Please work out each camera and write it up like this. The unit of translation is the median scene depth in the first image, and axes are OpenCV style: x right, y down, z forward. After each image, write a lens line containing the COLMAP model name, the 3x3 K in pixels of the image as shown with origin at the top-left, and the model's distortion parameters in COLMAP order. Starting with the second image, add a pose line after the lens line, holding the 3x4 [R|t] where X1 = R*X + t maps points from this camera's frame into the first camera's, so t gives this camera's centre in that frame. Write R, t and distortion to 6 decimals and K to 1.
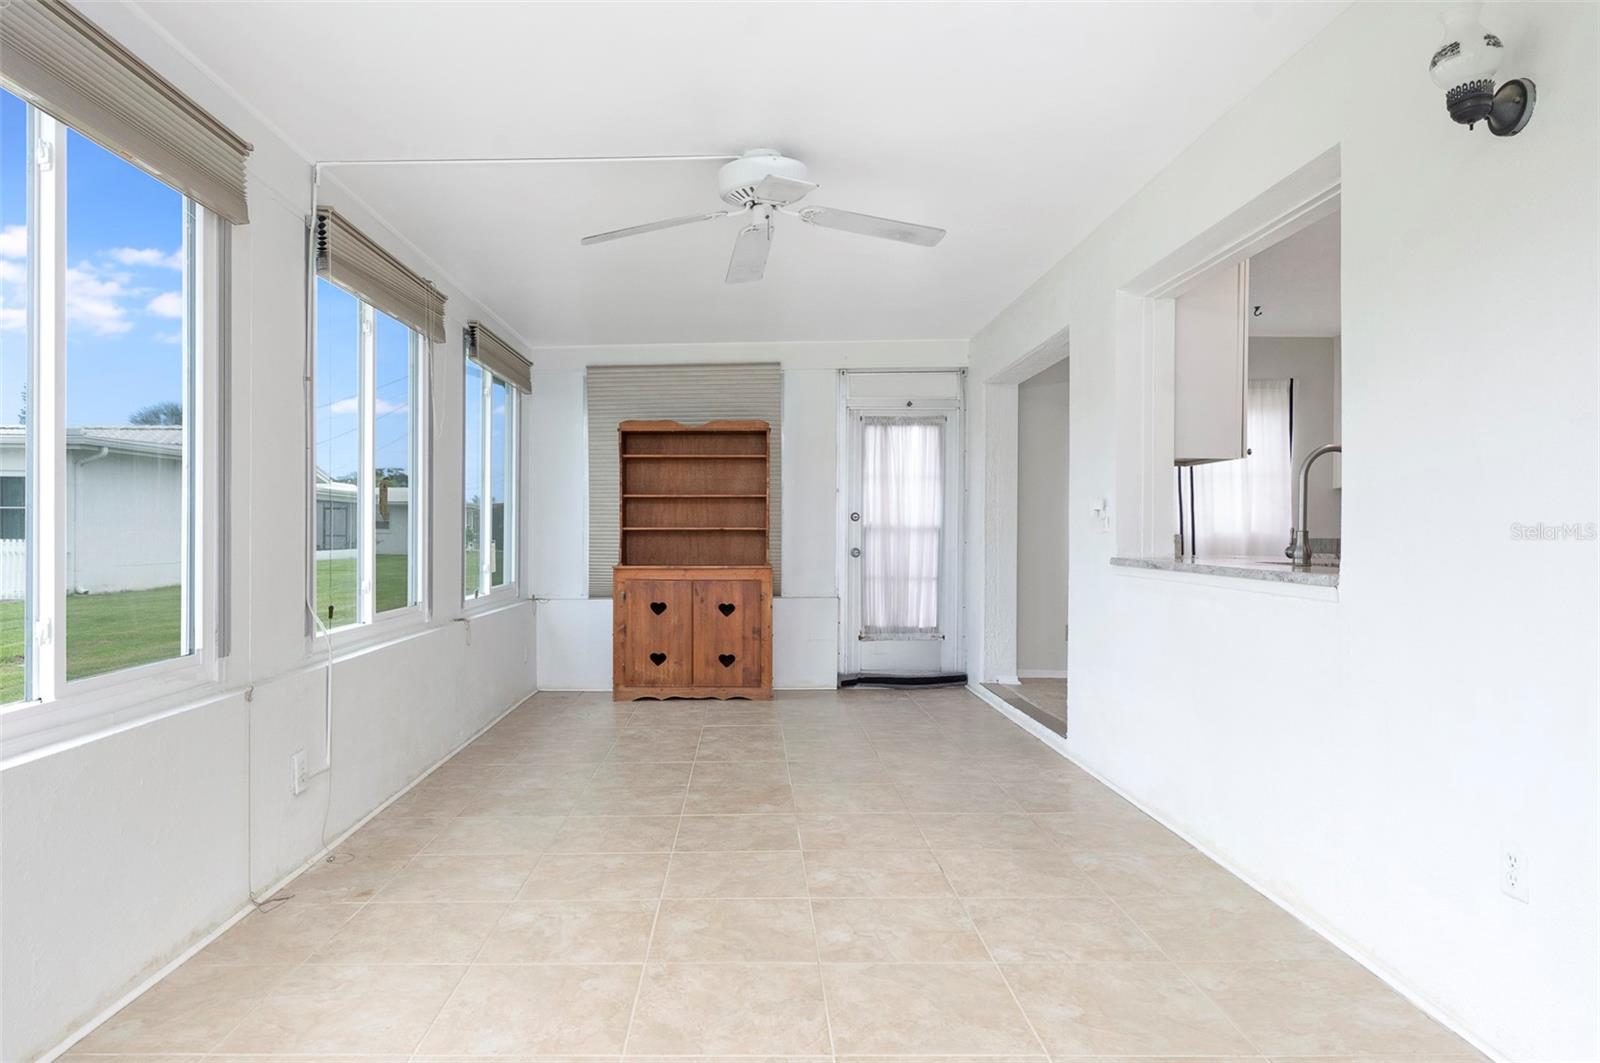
lens RADIAL K [[984.4, 0, 735.2], [0, 984.4, 534.8], [0, 0, 1]] dist [-0.000213, 0.000039]
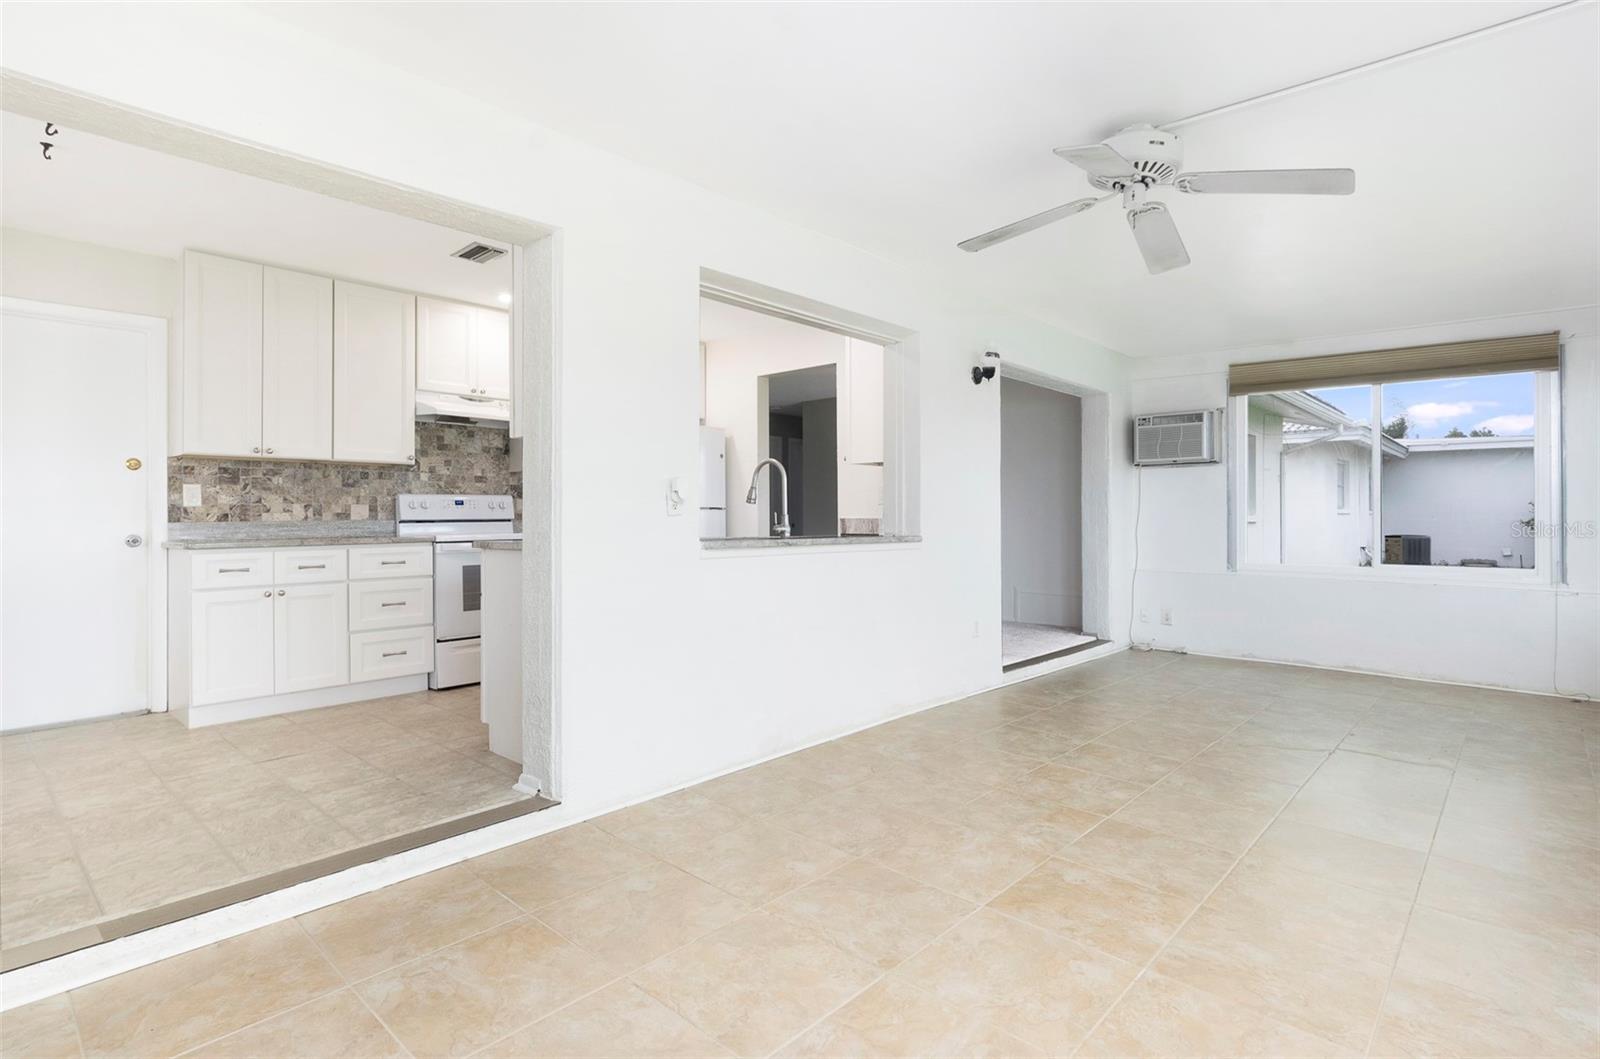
lens RADIAL K [[787.2, 0, 802.8], [0, 787.2, 510.7], [0, 0, 1]] dist [0.006827, 0.001249]
pose [[-0.743923, 0.000500, 0.668265, -0.128925], [-0.003015, 0.999987, -0.004105, -0.004363], [-0.668259, -0.005068, -0.743912, 0.924182]]
